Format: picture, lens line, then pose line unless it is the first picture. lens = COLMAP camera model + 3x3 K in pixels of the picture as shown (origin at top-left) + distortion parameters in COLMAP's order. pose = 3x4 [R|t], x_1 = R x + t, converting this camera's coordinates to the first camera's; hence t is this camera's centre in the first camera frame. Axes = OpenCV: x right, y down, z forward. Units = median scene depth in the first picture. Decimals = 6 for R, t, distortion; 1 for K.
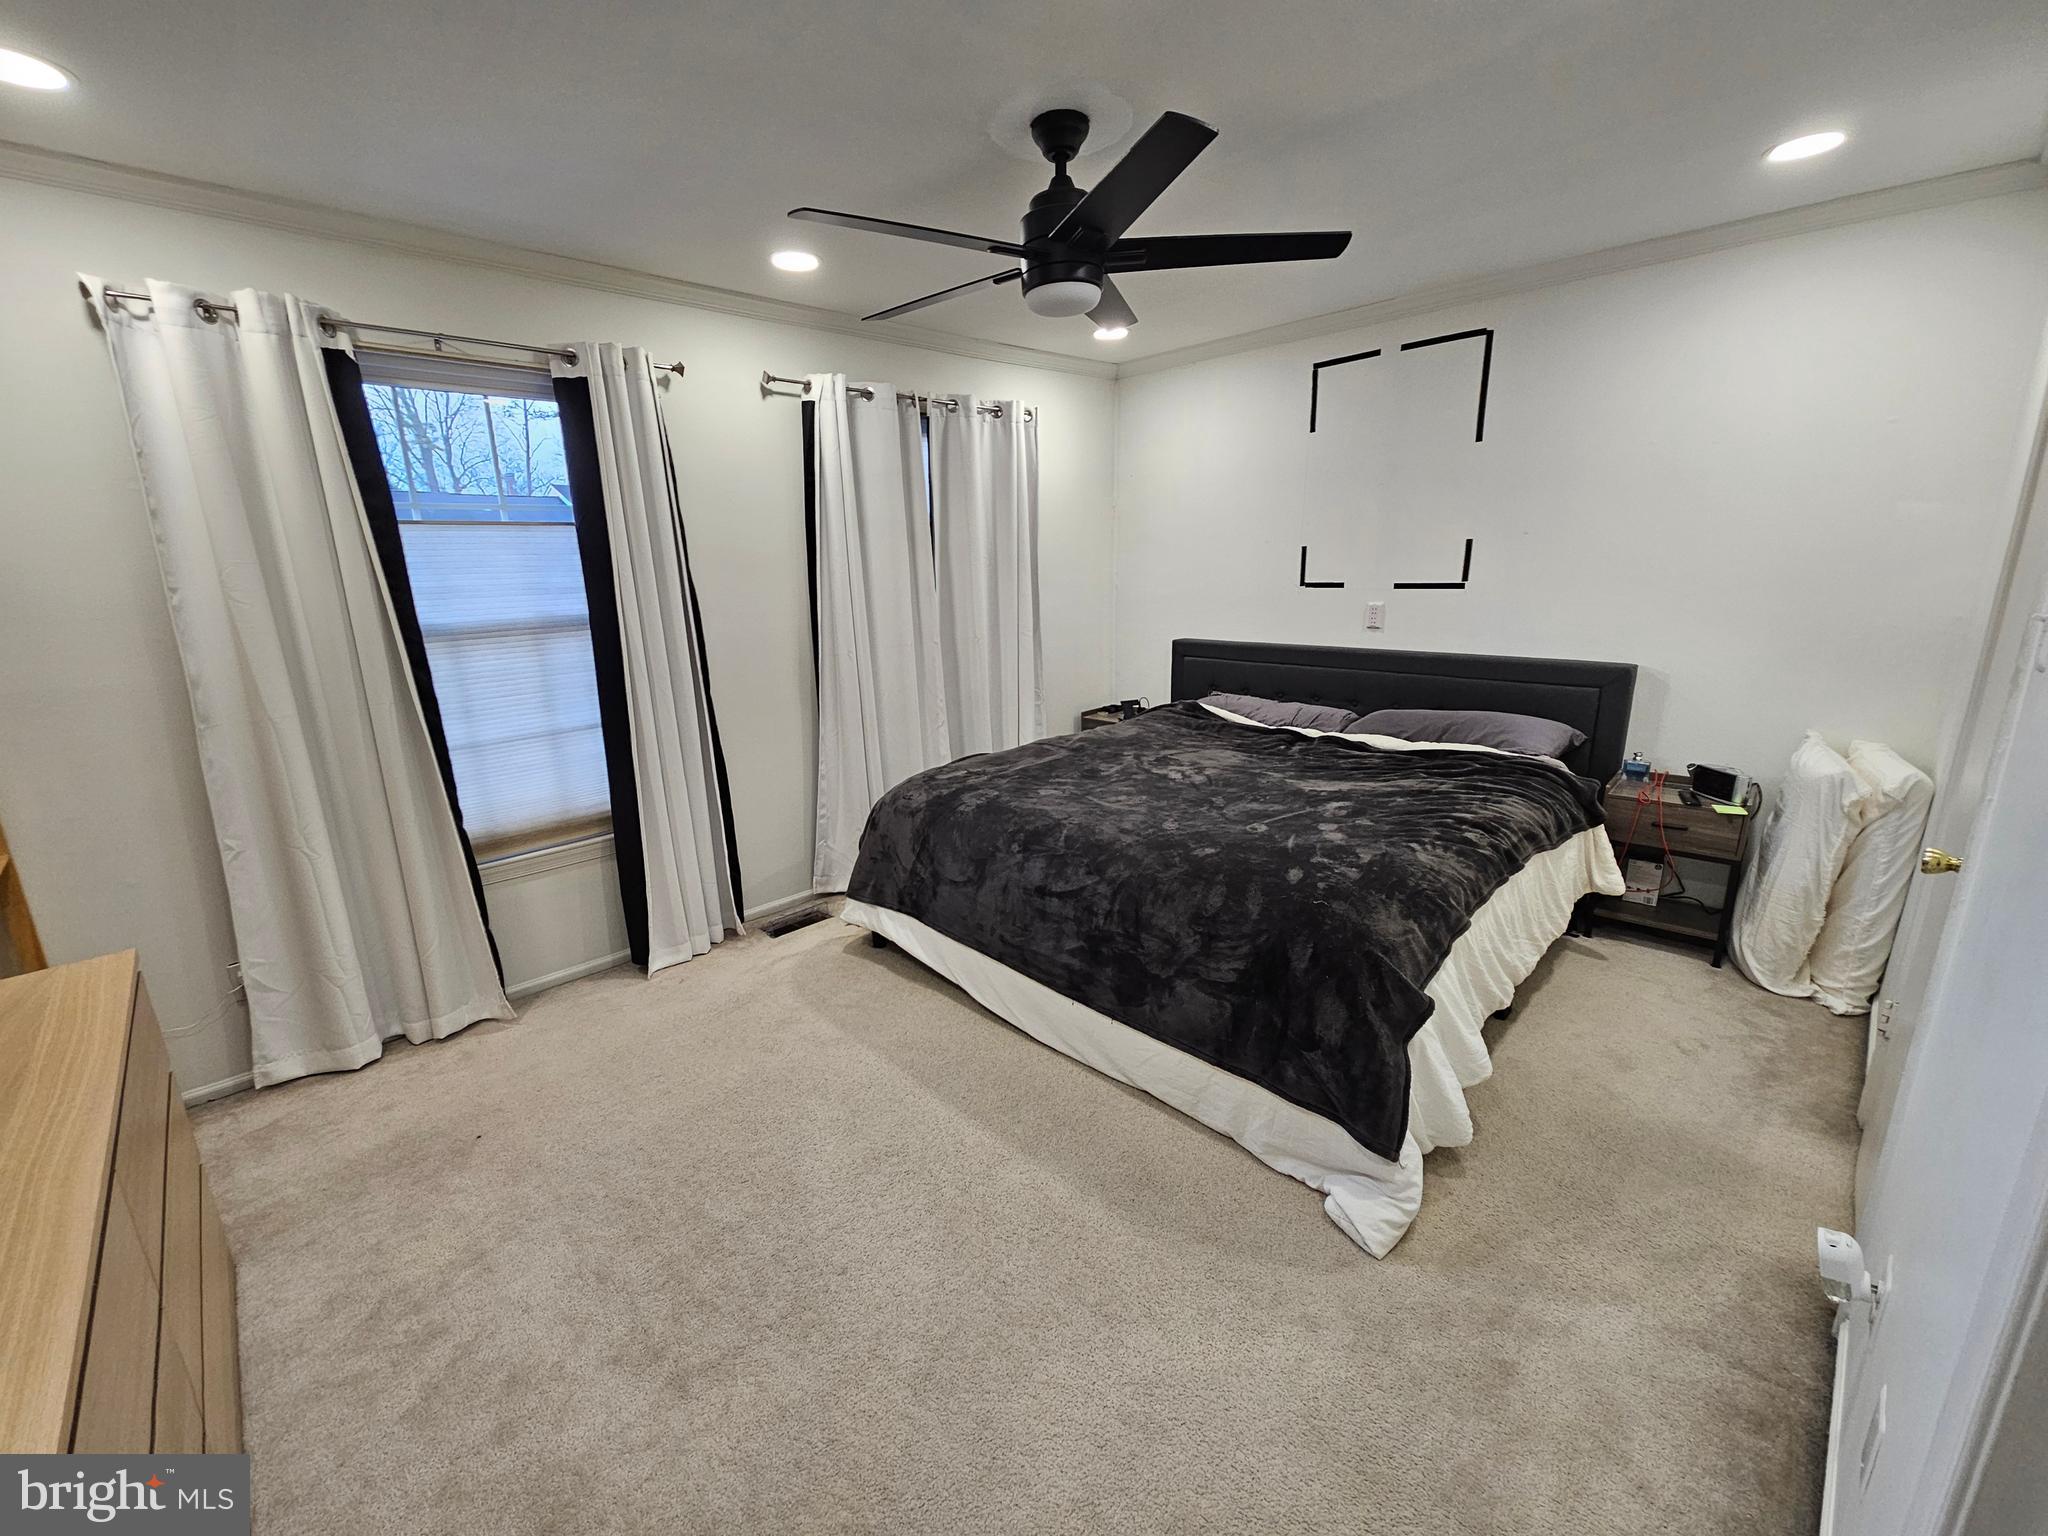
lens RADIAL K [[836.2, 0, 995.0], [0, 836.2, 779.1], [0, 0, 1]] dist [0.000128, 0.000622]
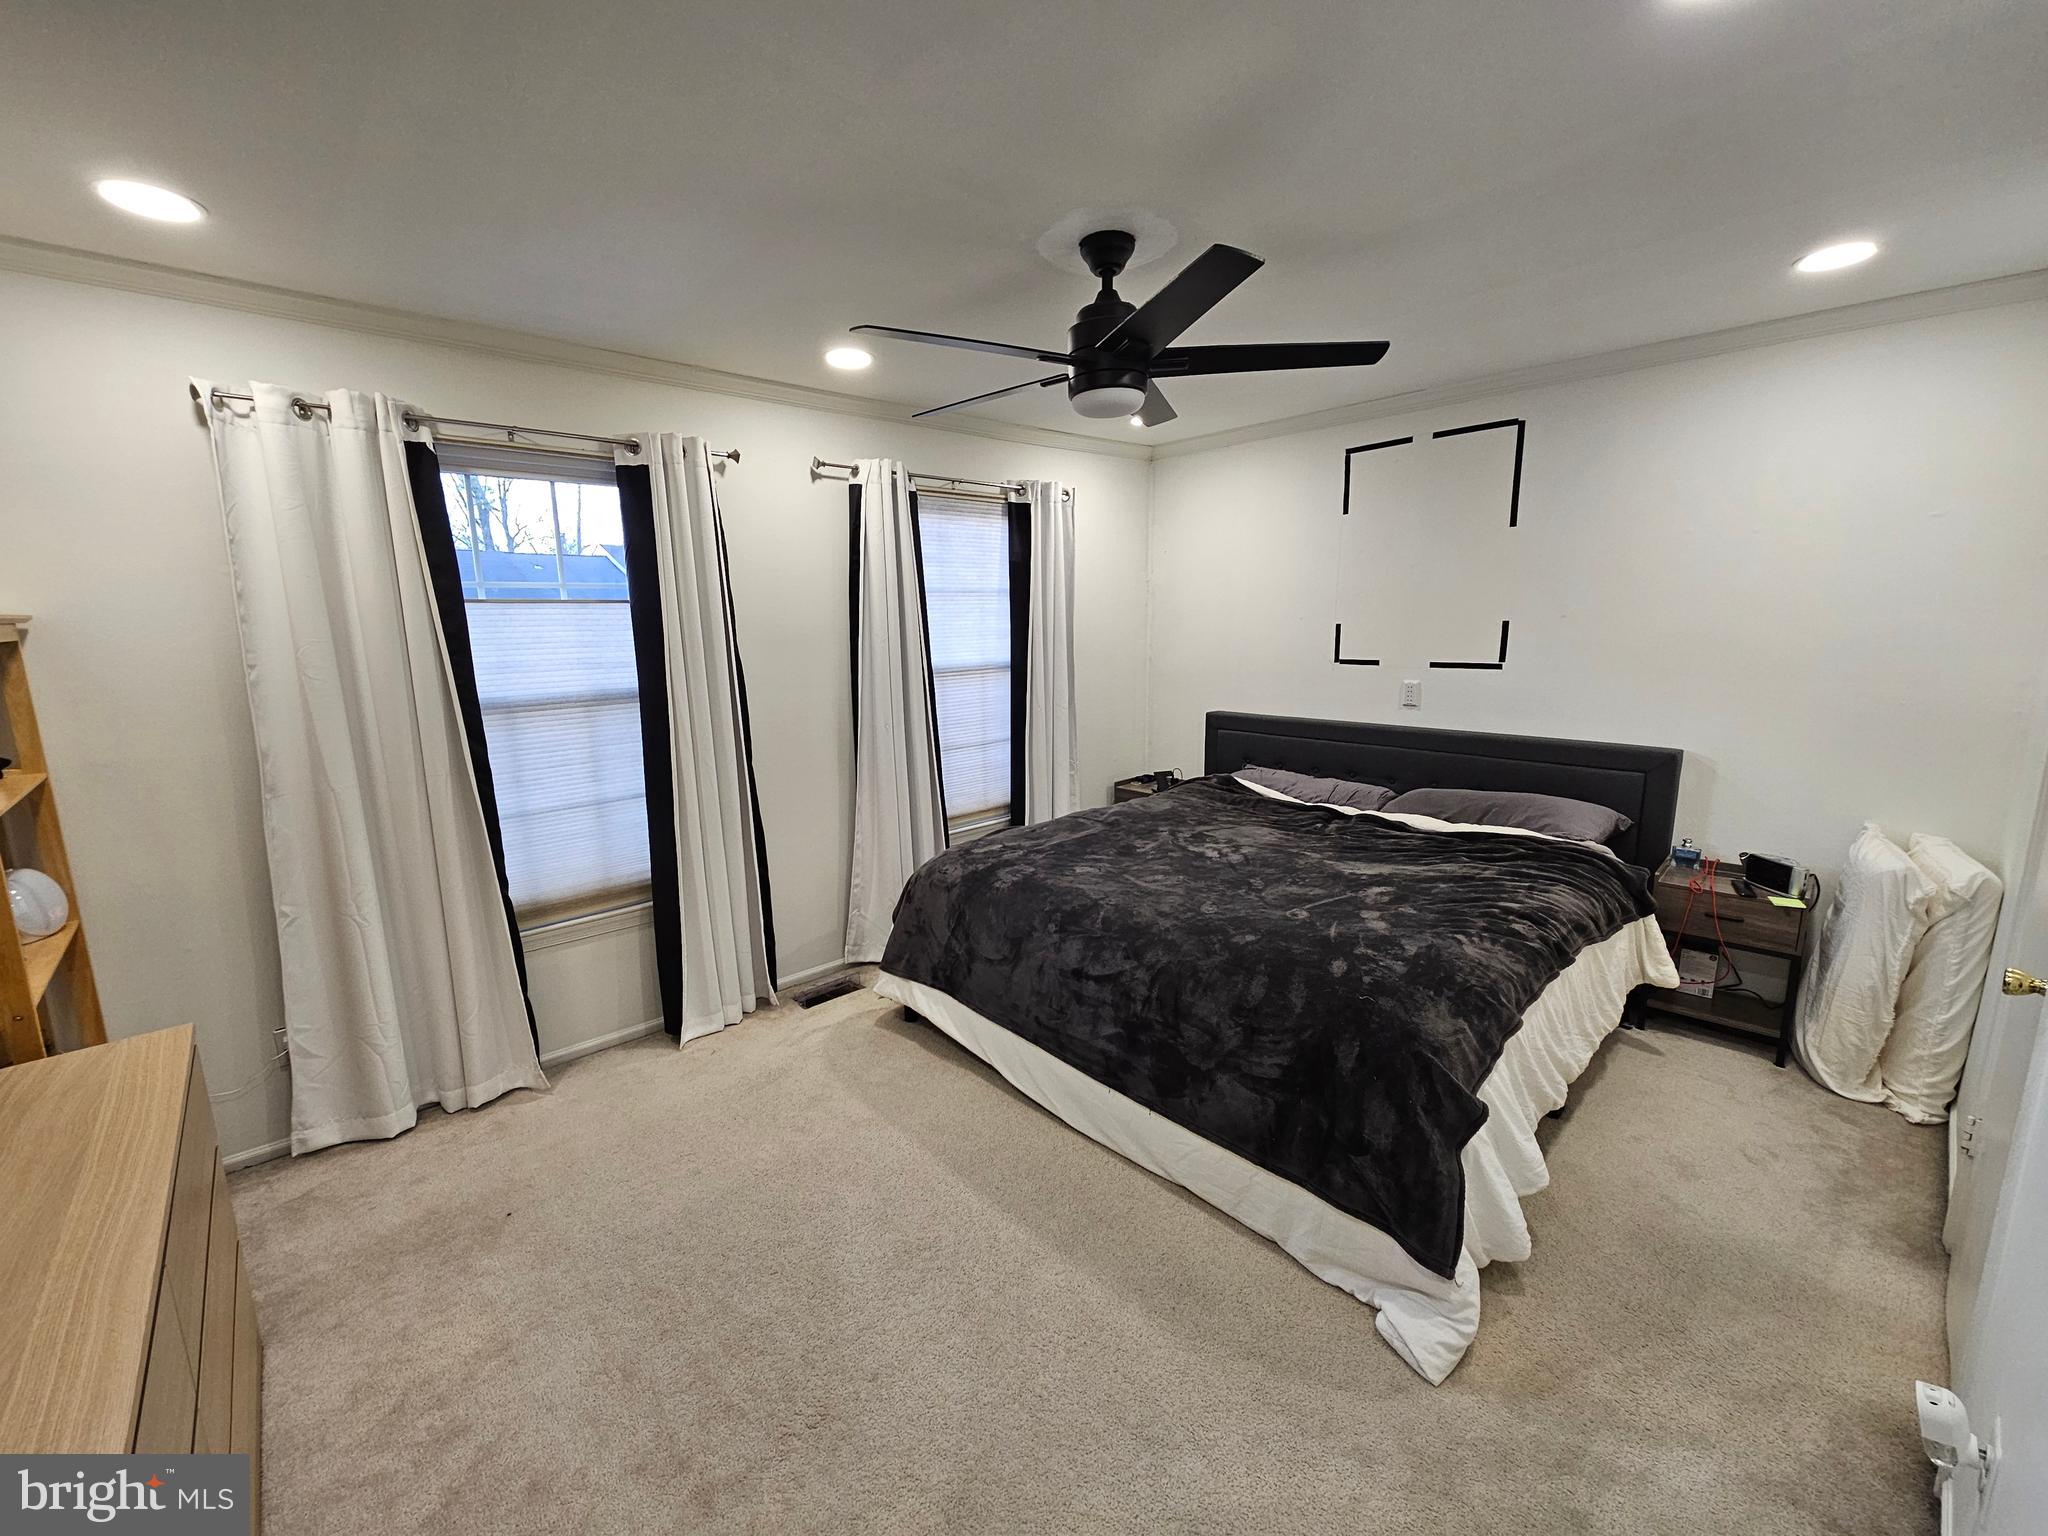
lens RADIAL K [[836.2, 0, 997.2], [0, 836.2, 775.6], [0, 0, 1]] dist [0.000128, 0.000622]
pose [[0.999460, 0.015793, -0.028817, -0.015593], [-0.017731, 0.997510, -0.068263, -0.030631], [0.027667, 0.068737, 0.997251, -0.006912]]
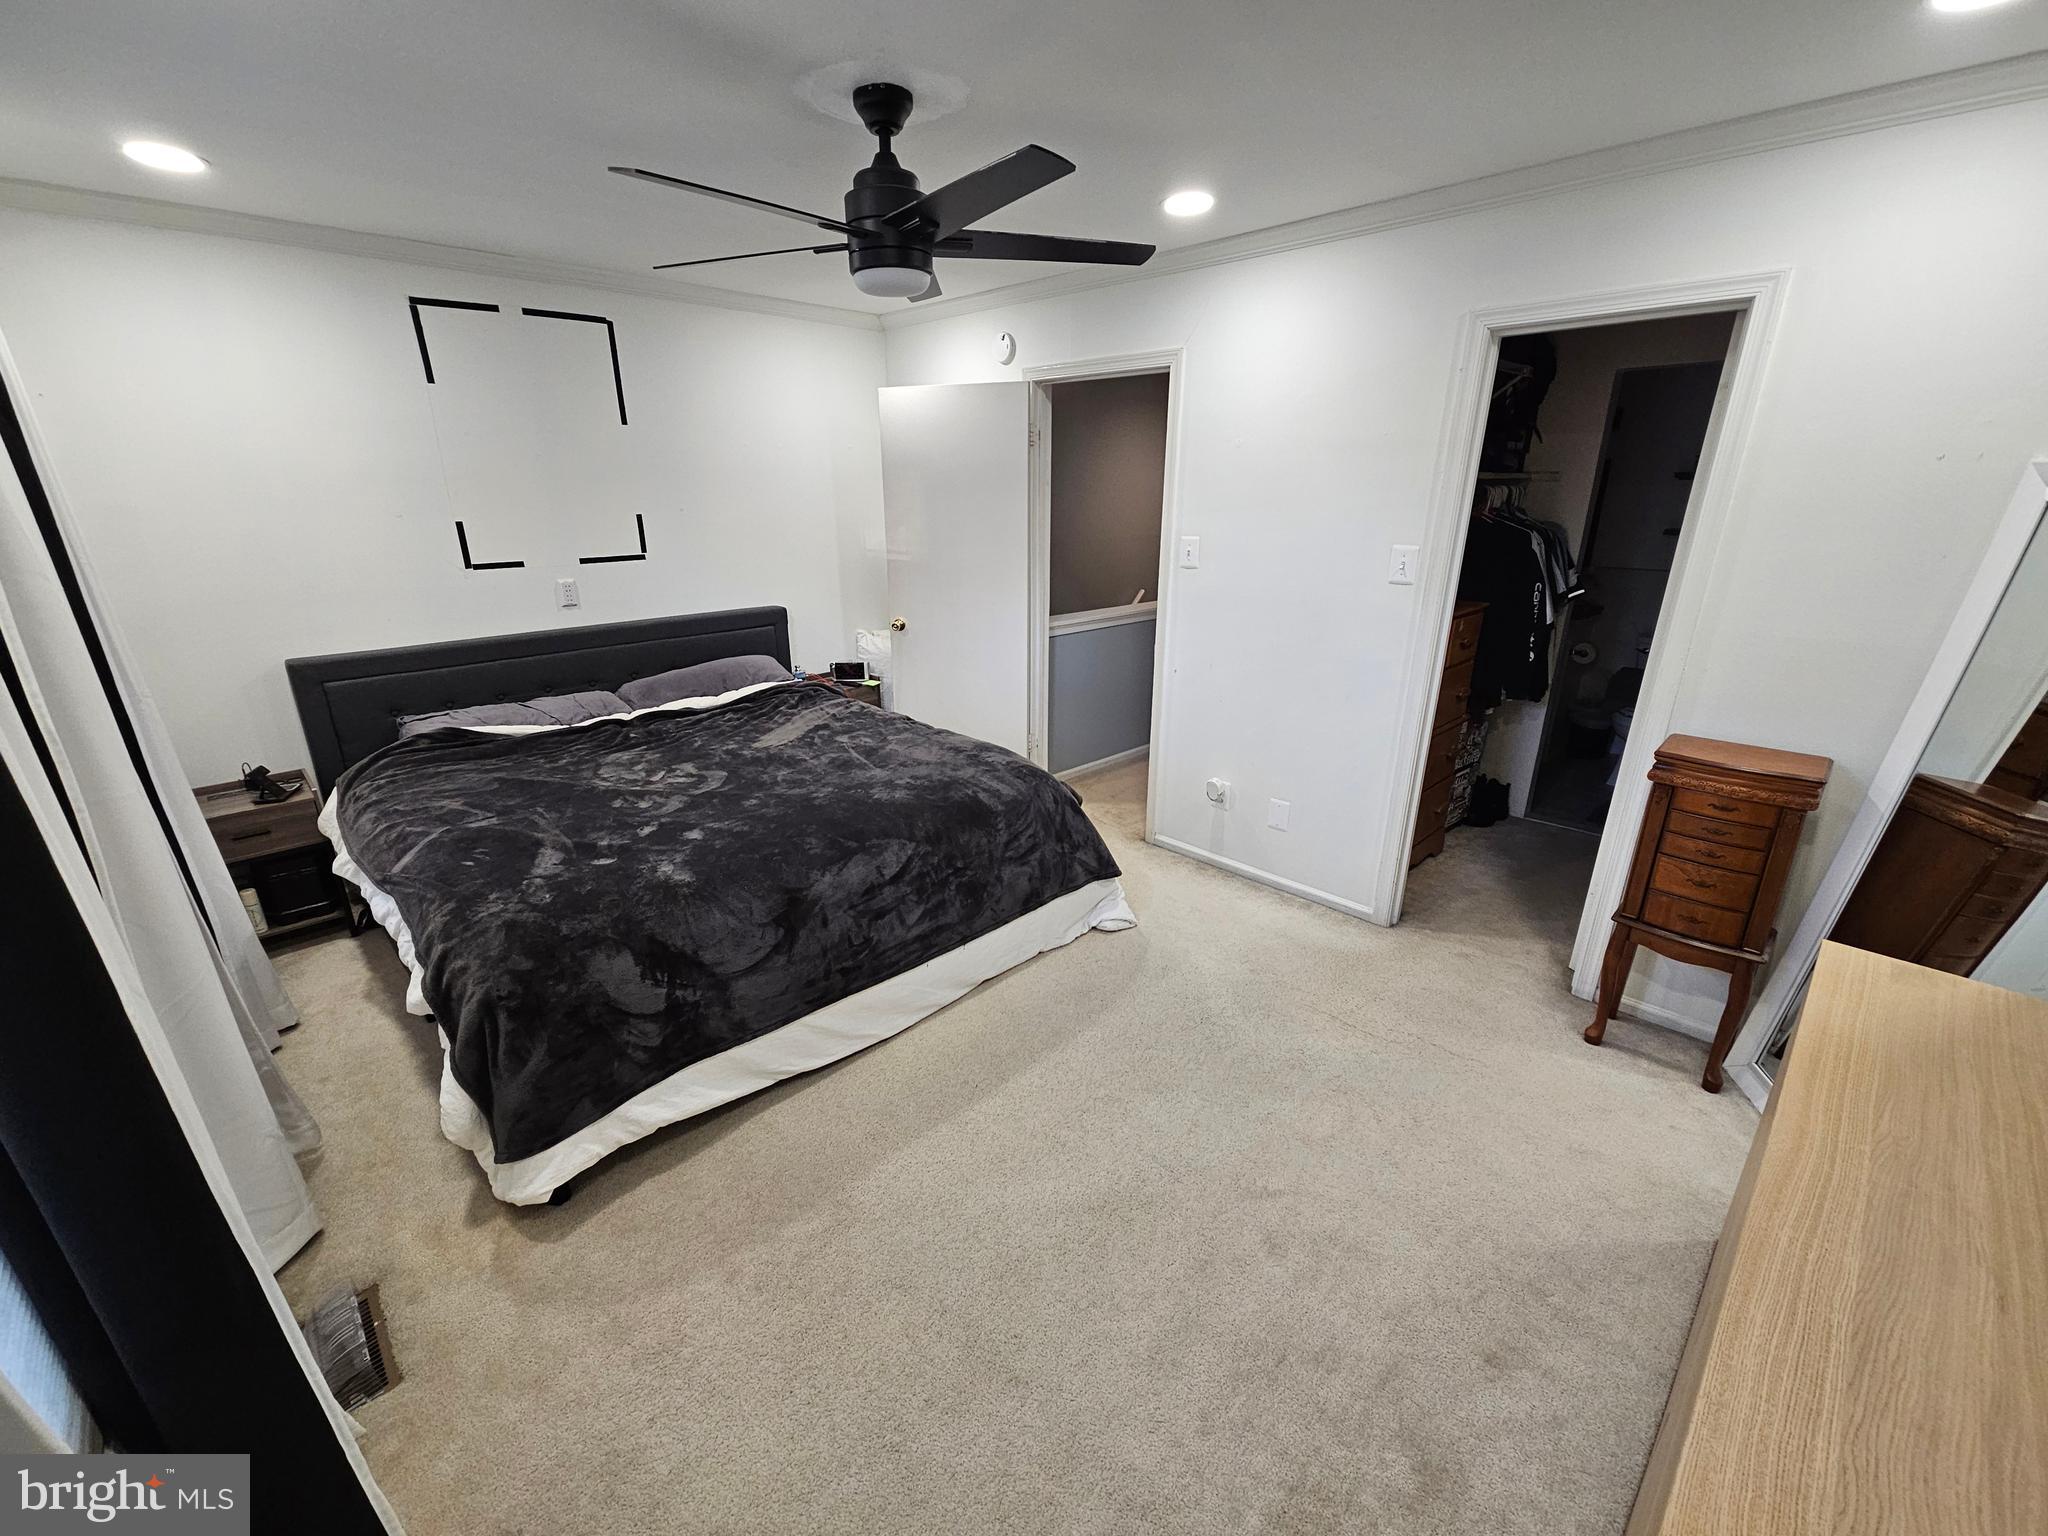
lens RADIAL K [[836.2, 0, 1013.1], [0, 836.2, 774.0], [0, 0, 1]] dist [0.000128, 0.000622]
pose [[-0.011270, -0.301172, 0.953503, -0.823413], [0.261194, 0.919571, 0.293542, -0.230680], [-0.965220, 0.252358, 0.068301, 0.740444]]
